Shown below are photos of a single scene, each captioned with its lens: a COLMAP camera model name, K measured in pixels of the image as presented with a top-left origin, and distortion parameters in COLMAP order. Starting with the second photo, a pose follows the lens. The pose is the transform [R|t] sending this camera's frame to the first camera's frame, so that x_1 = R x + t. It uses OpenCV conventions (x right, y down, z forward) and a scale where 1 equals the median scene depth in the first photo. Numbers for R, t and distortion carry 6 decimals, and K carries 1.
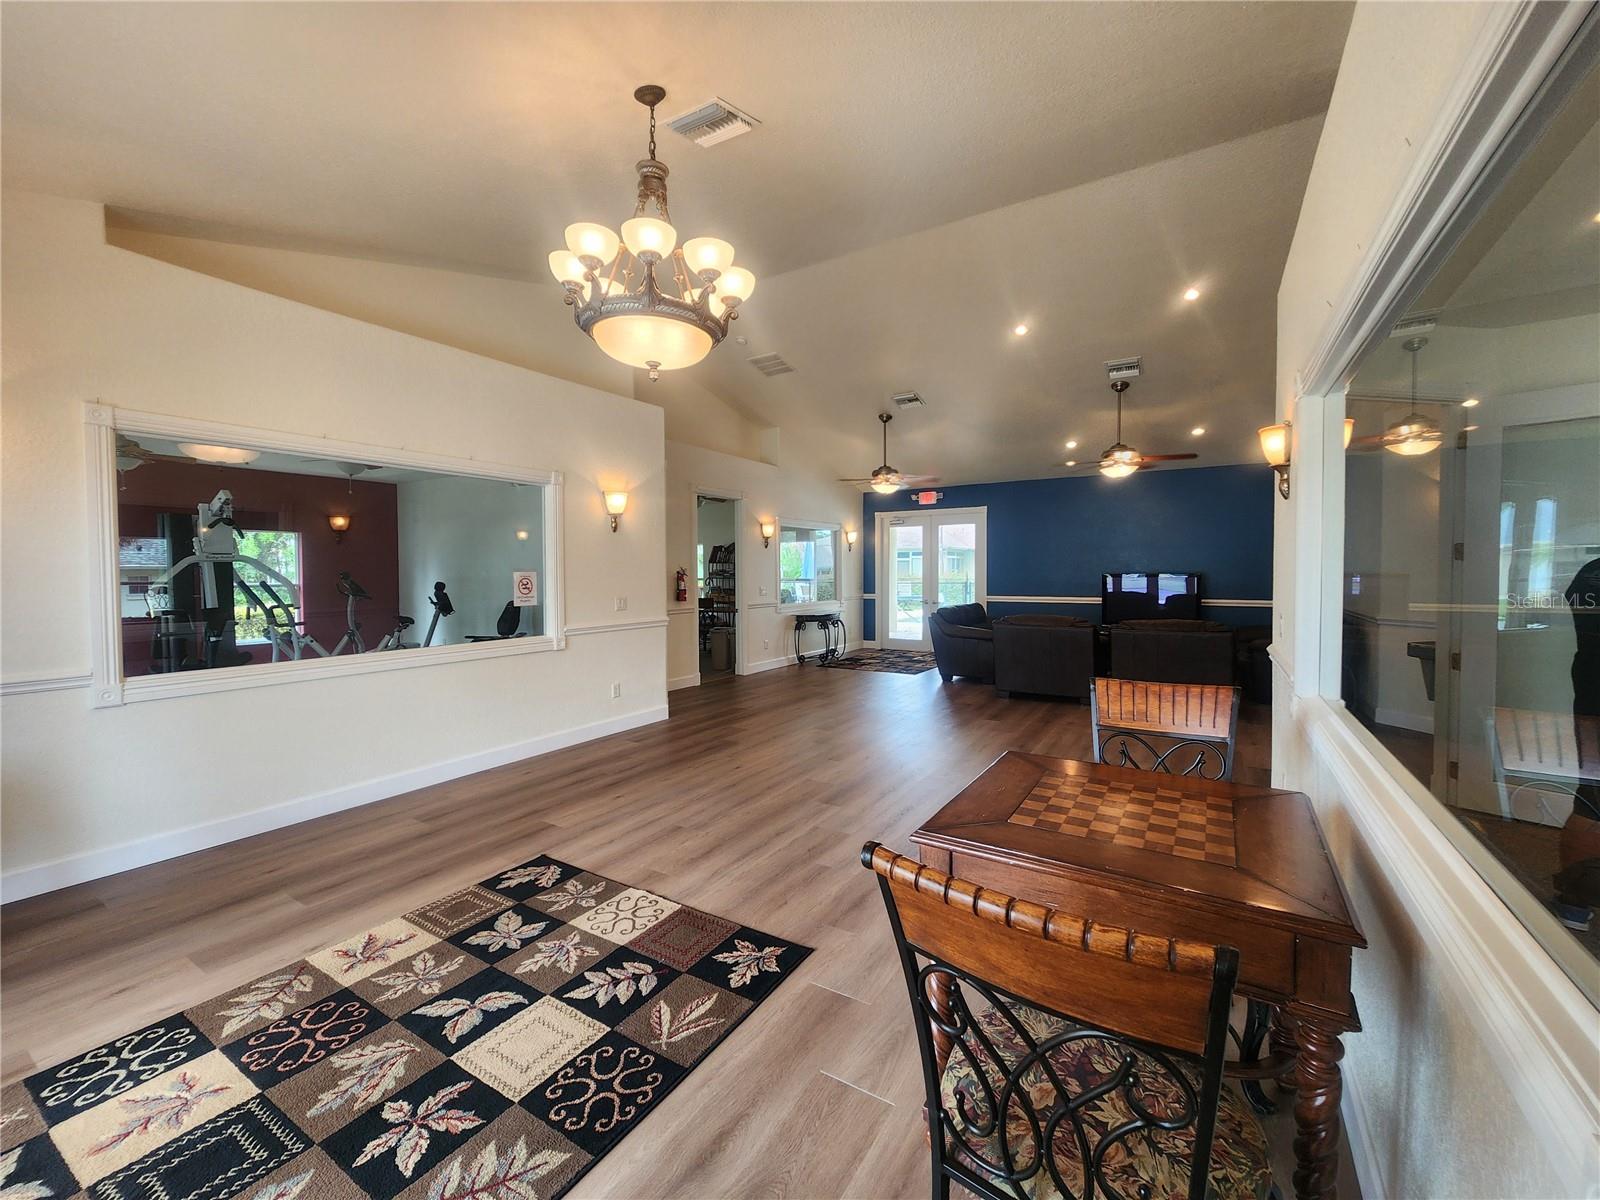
lens RADIAL K [[651.8, 0, 794.5], [0, 651.8, 592.0], [0, 0, 1]] dist [-0.014502, 0.000357]
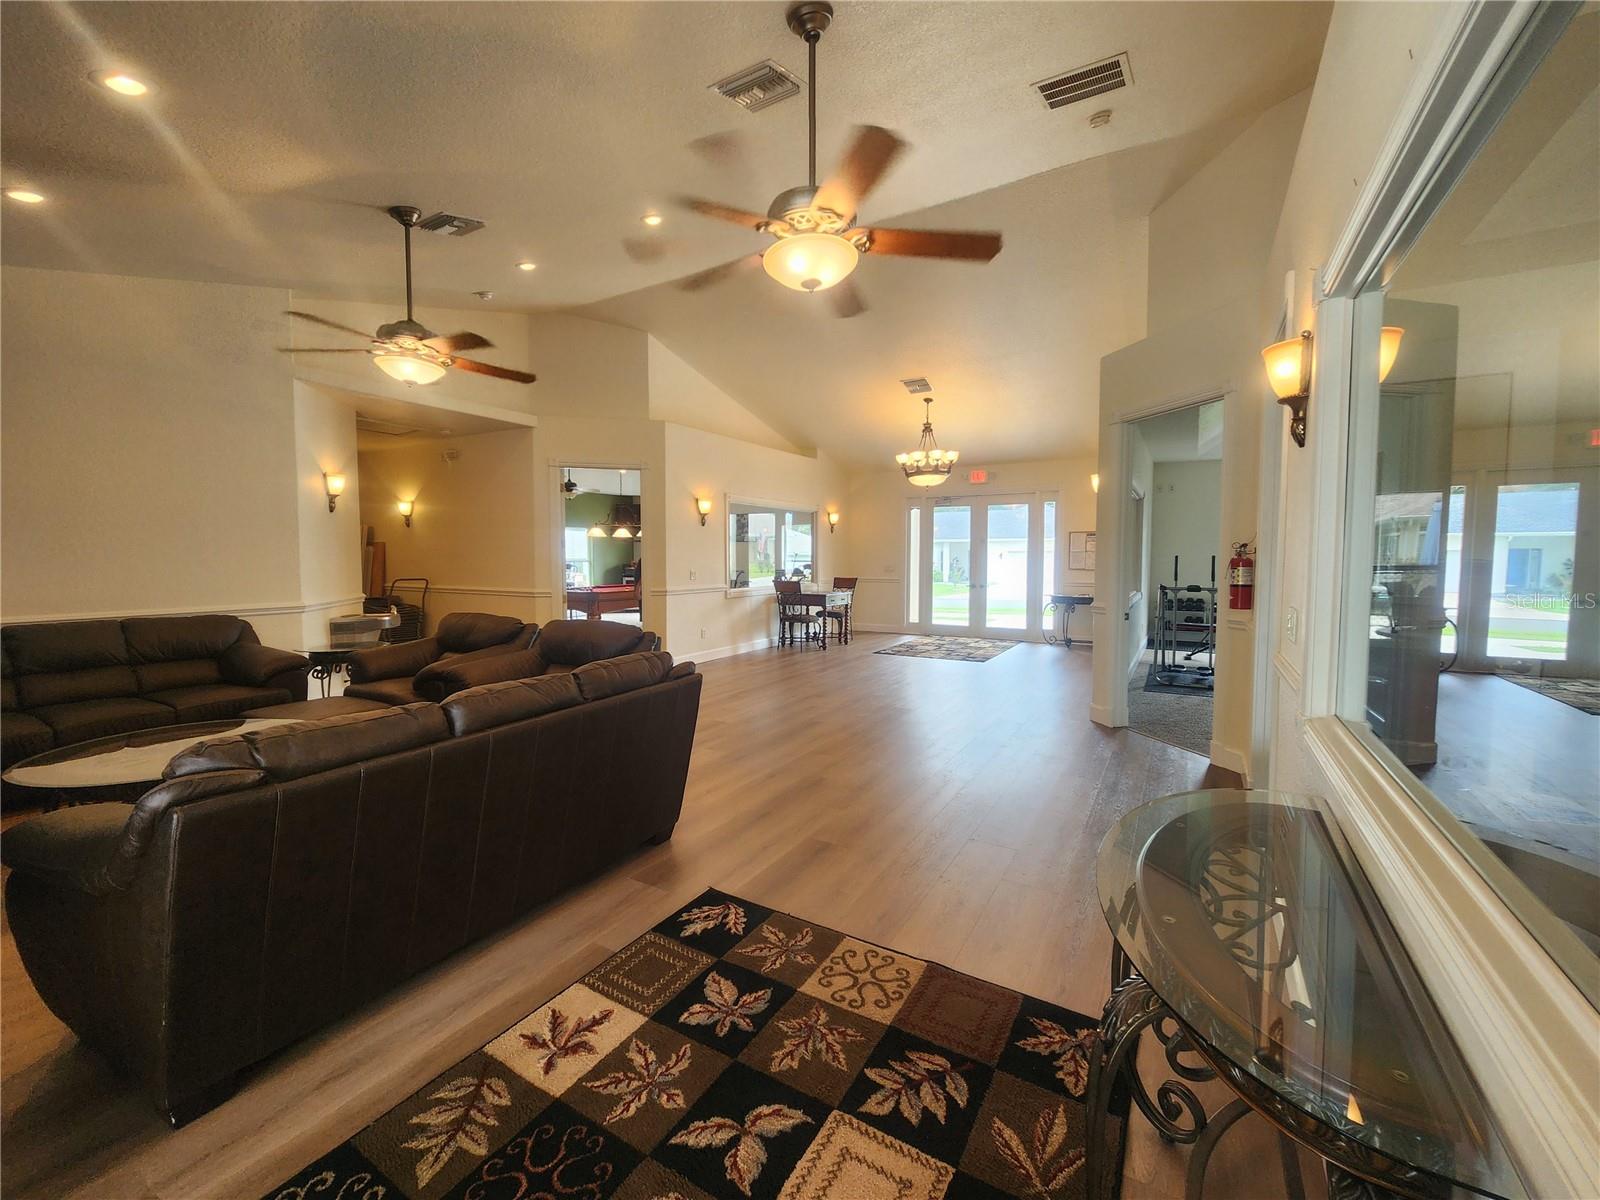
lens RADIAL K [[651.8, 0, 808.2], [0, 651.8, 596.9], [0, 0, 1]] dist [-0.014502, 0.000357]
pose [[0.999856, 0.001686, 0.016877, -0.388845], [-0.002295, 0.999344, 0.036148, -0.003217], [-0.016805, -0.036181, 0.999204, 0.242685]]
